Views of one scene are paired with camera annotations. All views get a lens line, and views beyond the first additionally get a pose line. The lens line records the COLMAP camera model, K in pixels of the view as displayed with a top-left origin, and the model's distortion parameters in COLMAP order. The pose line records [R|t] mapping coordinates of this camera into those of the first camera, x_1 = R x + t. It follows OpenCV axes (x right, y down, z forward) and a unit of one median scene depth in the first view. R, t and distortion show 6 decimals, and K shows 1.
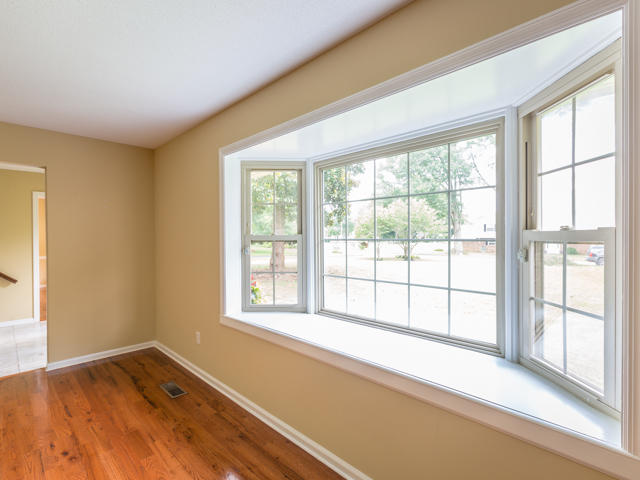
lens RADIAL K [[318.5, 0, 319.4], [0, 318.5, 237.5], [0, 0, 1]] dist [-0.001086, 0.000181]
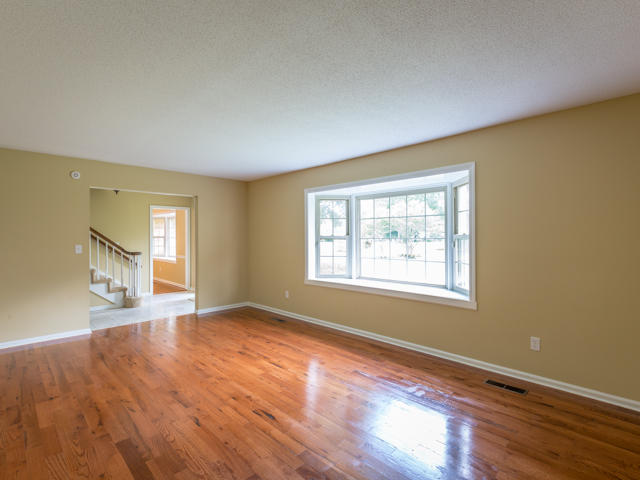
lens RADIAL K [[318.5, 0, 319.4], [0, 318.5, 237.5], [0, 0, 1]] dist [-0.001086, 0.000181]
pose [[0.999976, 0.000219, -0.006935, -0.215623], [-0.000206, 0.999998, 0.001810, -0.001274], [0.006935, -0.001808, 0.999974, -0.850196]]
